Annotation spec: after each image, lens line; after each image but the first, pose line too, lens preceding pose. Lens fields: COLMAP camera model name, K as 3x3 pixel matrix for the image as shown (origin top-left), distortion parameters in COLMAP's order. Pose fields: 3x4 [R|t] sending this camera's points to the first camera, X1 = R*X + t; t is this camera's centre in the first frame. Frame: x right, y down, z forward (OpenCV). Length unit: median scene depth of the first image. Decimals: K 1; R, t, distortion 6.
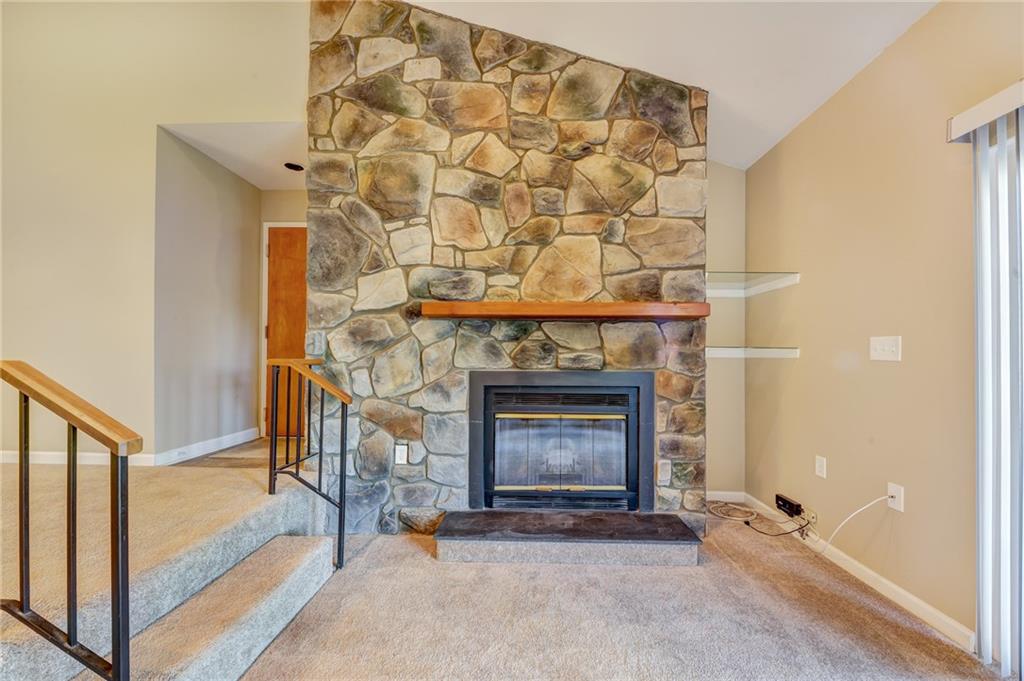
lens RADIAL K [[381.1, 0, 517.5], [0, 381.1, 354.0], [0, 0, 1]] dist [0.006950, -0.000032]
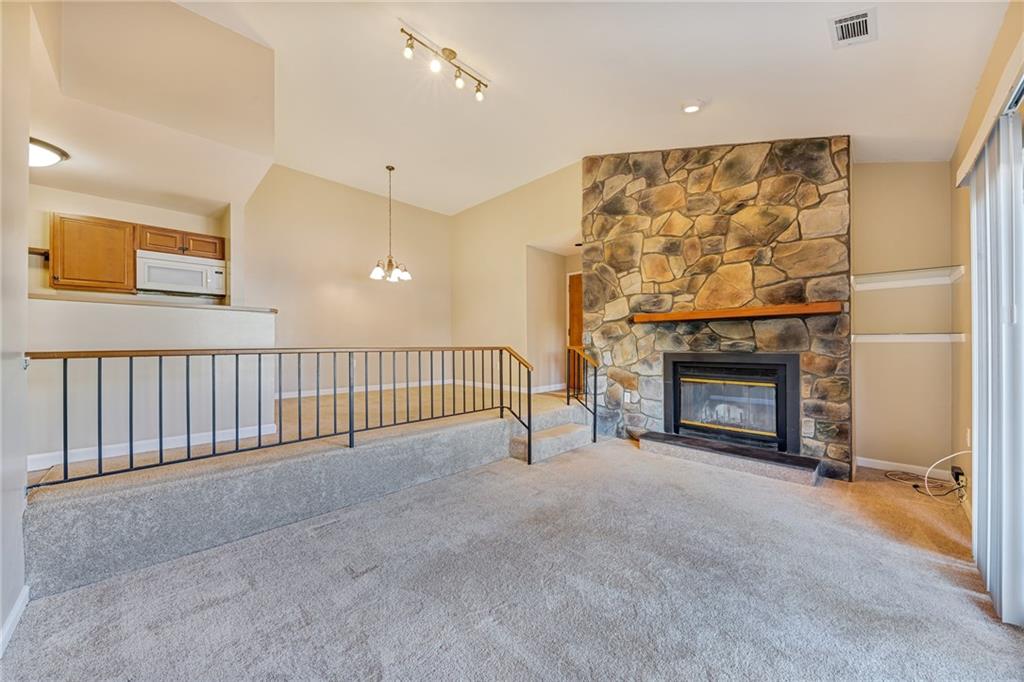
lens RADIAL K [[358.2, 0, 512.0], [0, 358.2, 343.9], [0, 0, 1]] dist [0.000567, -0.002740]
pose [[0.721201, -0.012135, -0.692619, 0.502502], [0.014257, 0.999895, -0.002673, -0.000060], [0.692579, -0.007947, 0.721298, -0.645570]]
